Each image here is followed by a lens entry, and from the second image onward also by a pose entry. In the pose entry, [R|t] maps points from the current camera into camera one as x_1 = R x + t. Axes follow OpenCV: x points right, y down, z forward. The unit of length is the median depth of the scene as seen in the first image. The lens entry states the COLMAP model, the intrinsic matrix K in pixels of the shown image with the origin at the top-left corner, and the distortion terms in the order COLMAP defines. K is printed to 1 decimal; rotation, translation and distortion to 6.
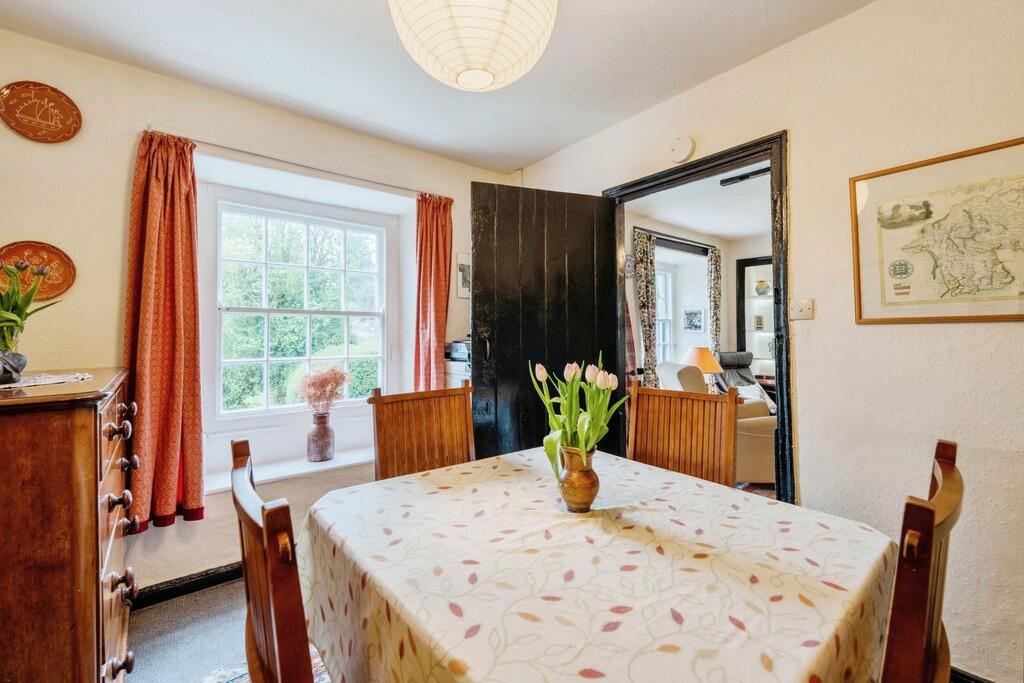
lens RADIAL K [[429.4, 0, 512.0], [0, 429.4, 341.5], [0, 0, 1]] dist [0.000920, 0.000025]
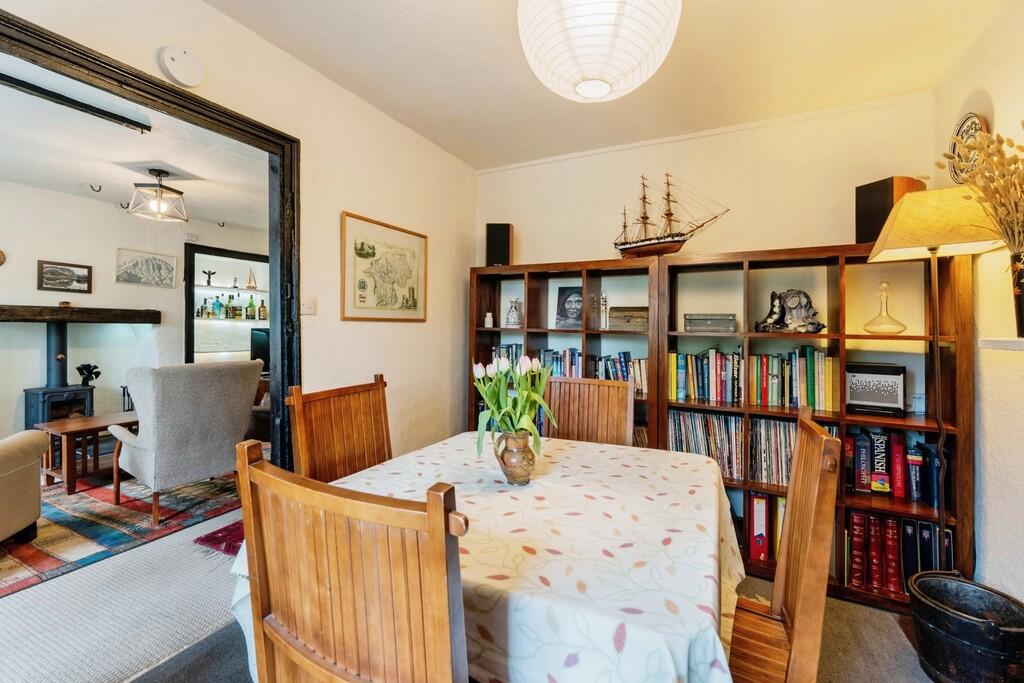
lens RADIAL K [[419.5, 0, 514.0], [0, 419.5, 328.9], [0, 0, 1]] dist [-0.000291, -0.000158]
pose [[-0.398634, -0.002335, 0.917107, -0.794760], [0.004982, 0.999976, 0.004712, -0.022886], [-0.917096, 0.006447, -0.398613, 1.330814]]
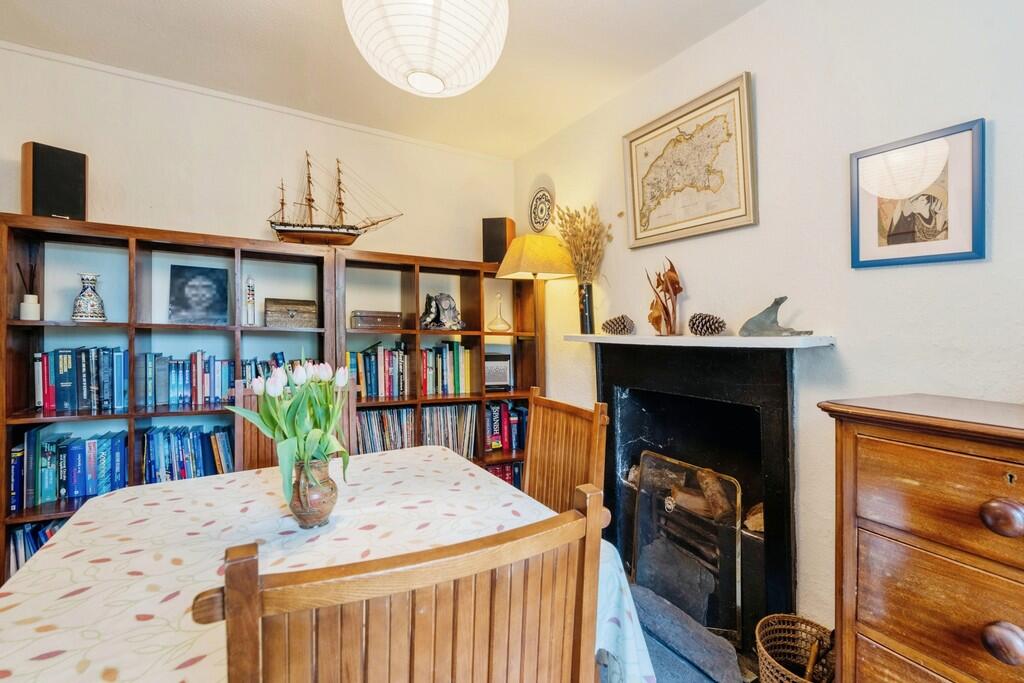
lens RADIAL K [[455.5, 0, 513.0], [0, 455.5, 321.7], [0, 0, 1]] dist [-0.000183, -0.000160]
pose [[-0.983013, -0.012909, 0.183082, -0.388722], [-0.013601, 0.999904, -0.002528, -0.033795], [-0.183031, -0.004975, -0.983094, 1.708299]]
